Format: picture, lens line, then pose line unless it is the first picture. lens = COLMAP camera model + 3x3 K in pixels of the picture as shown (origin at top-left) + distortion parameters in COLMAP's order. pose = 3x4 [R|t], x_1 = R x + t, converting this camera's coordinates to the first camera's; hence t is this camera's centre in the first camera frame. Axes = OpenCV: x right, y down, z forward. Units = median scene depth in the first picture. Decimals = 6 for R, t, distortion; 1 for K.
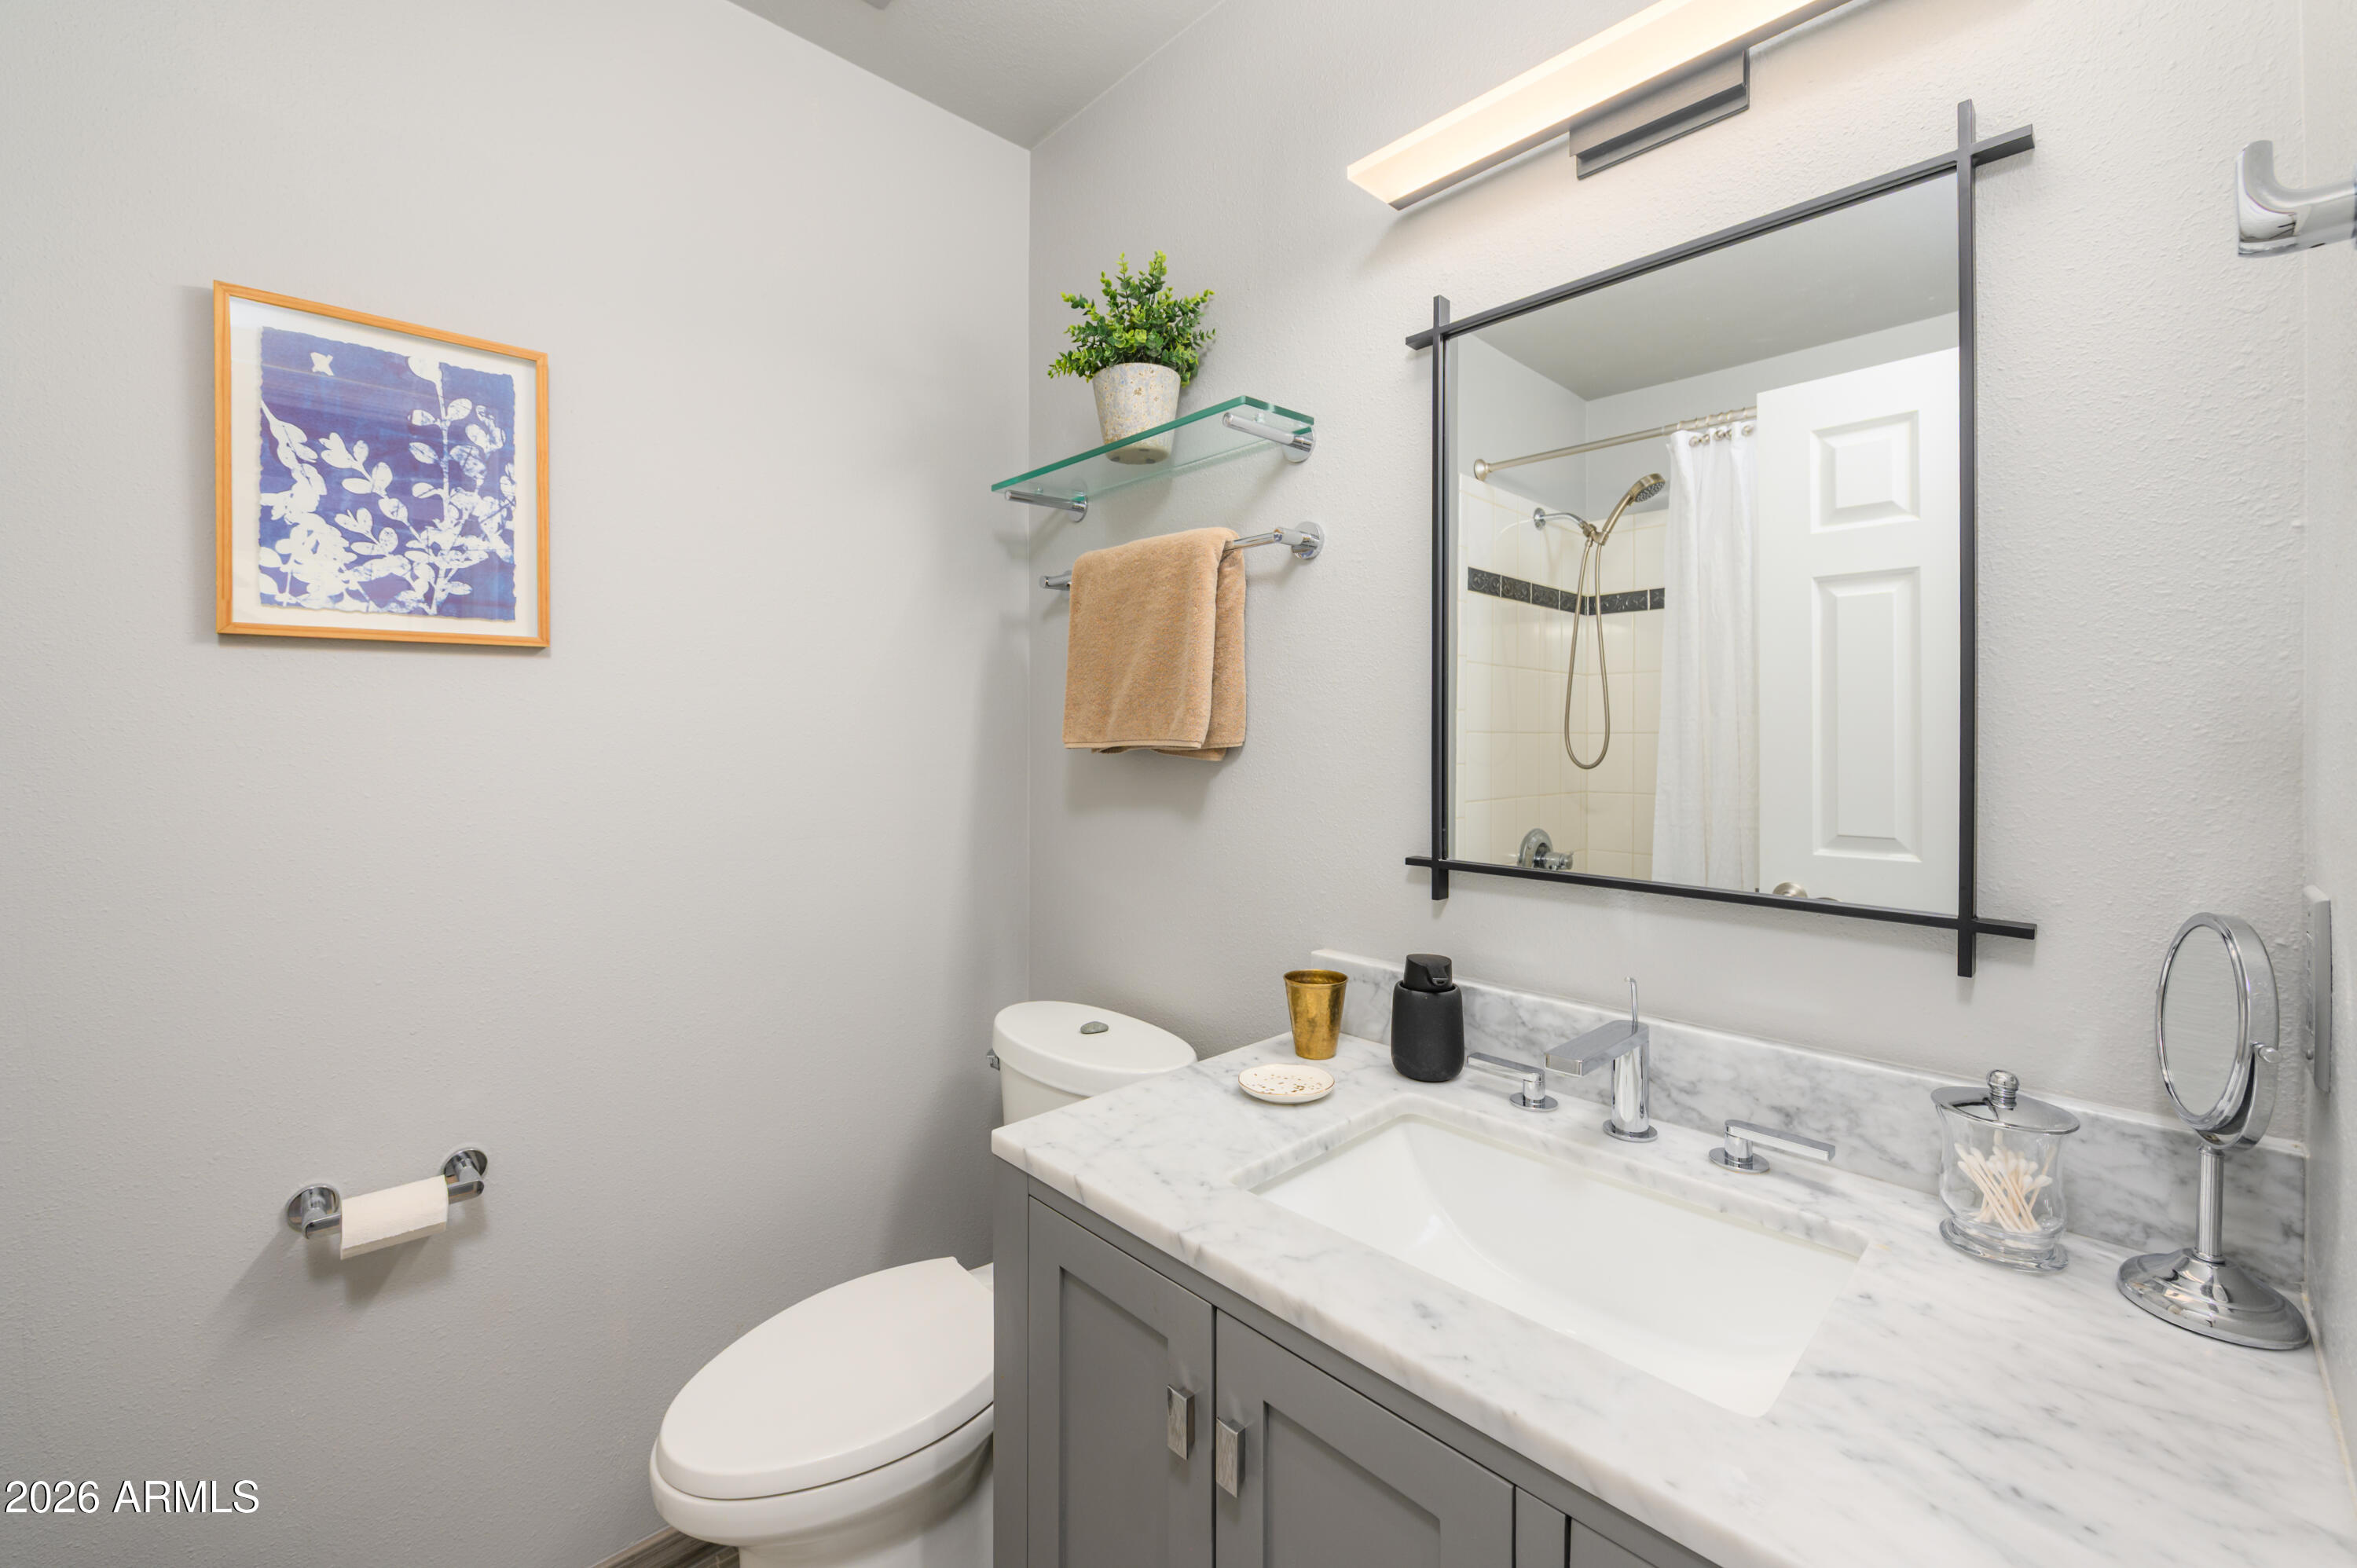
lens RADIAL K [[966.7, 0, 1174.4], [0, 966.7, 748.1], [0, 0, 1]] dist [-0.002941, -0.000732]
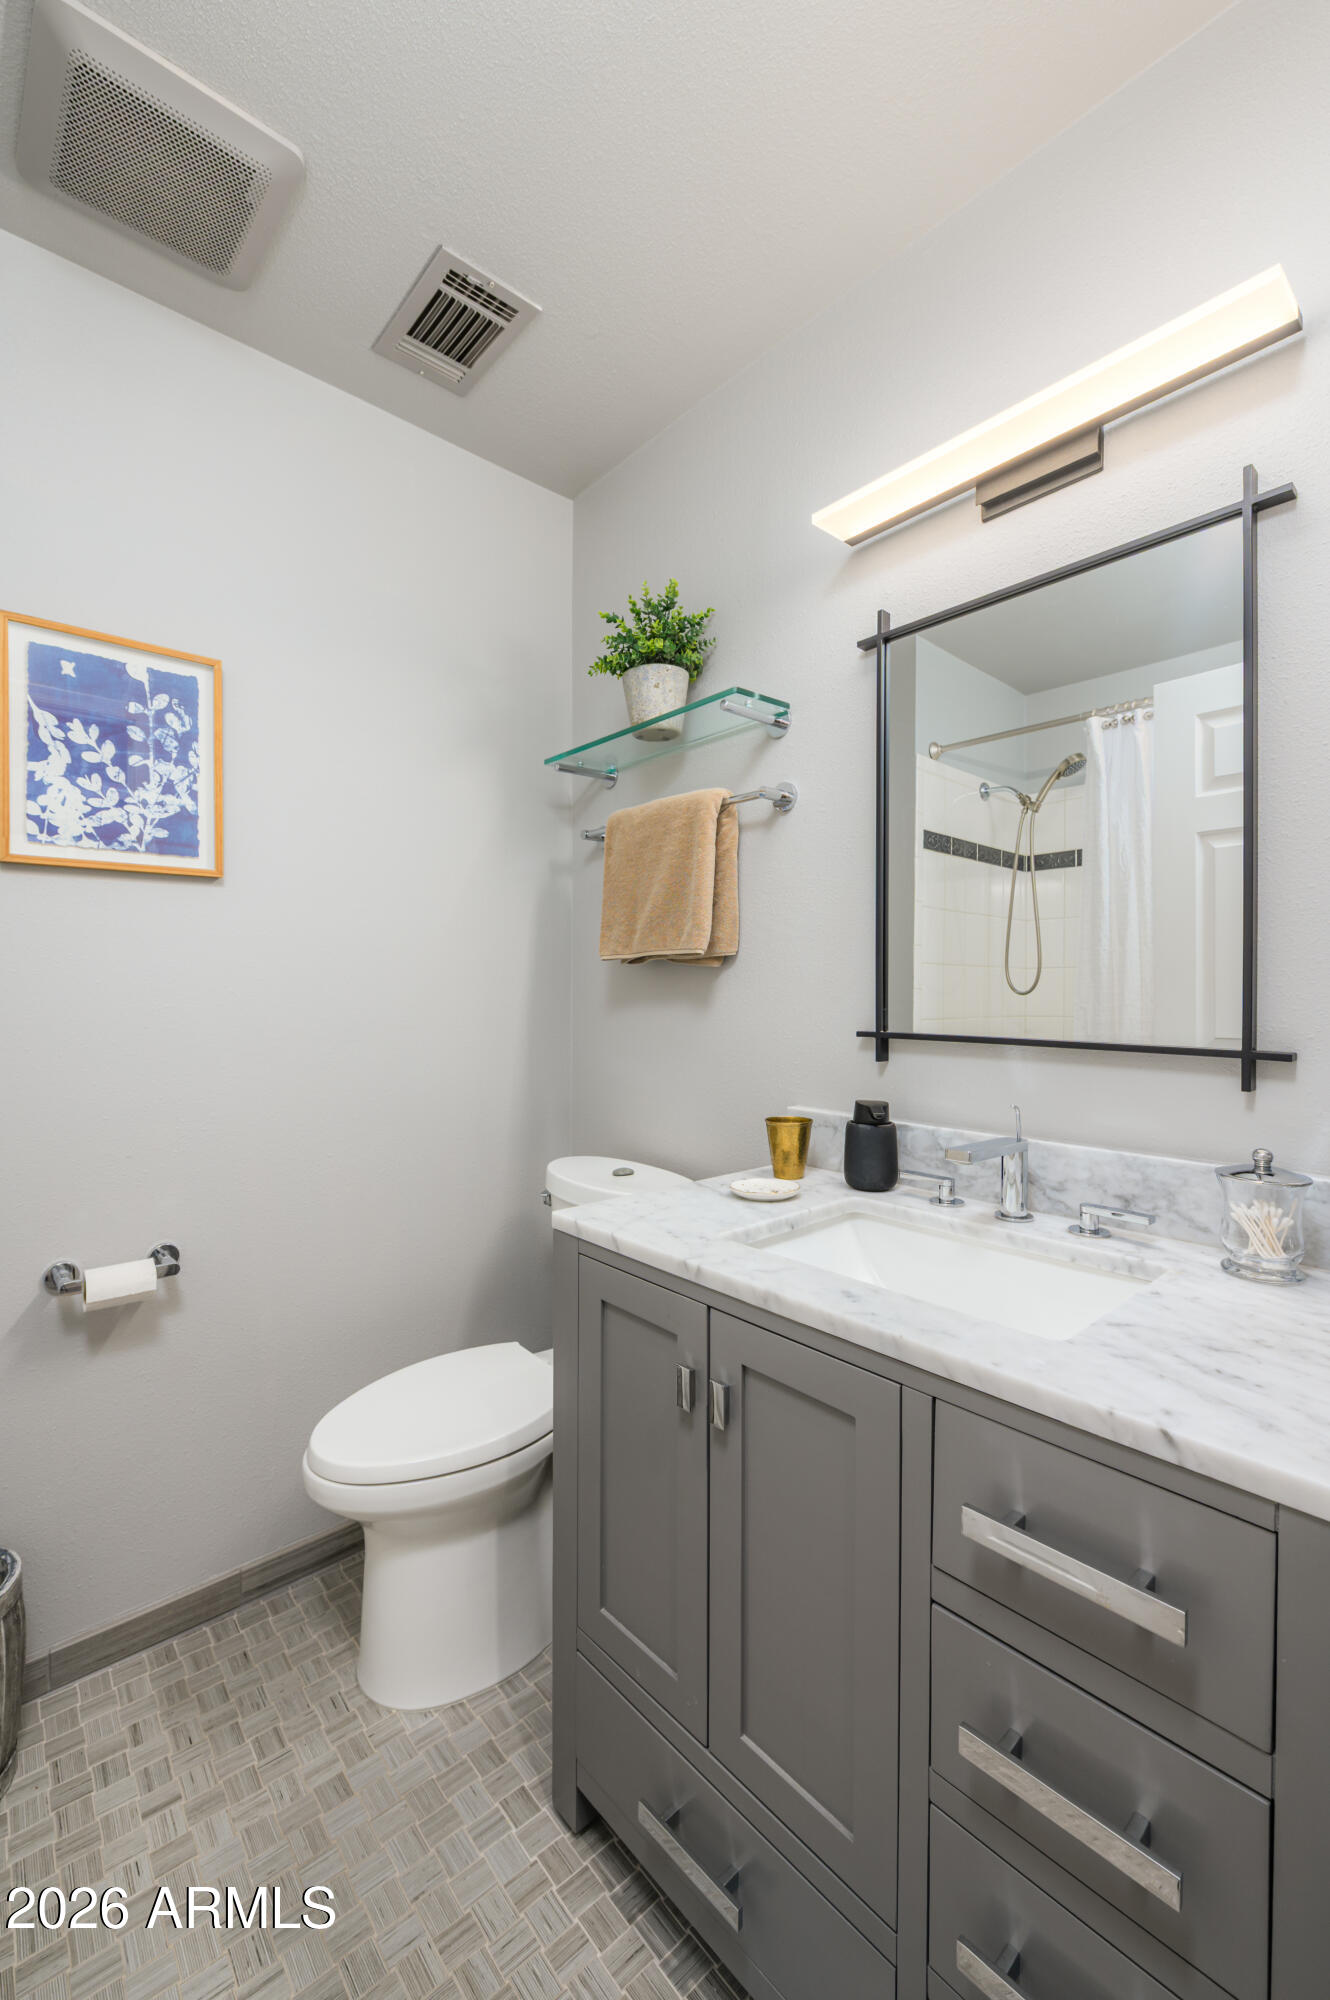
lens RADIAL K [[820.4, 0, 665.0], [0, 820.4, 1000.0], [0, 0, 1]] dist [-0.002941, -0.000732]
pose [[0.999631, 0.000770, -0.027156, 0.005090], [-0.000689, 0.999995, 0.002991, 0.067634], [0.027158, -0.002971, 0.999627, -0.142062]]
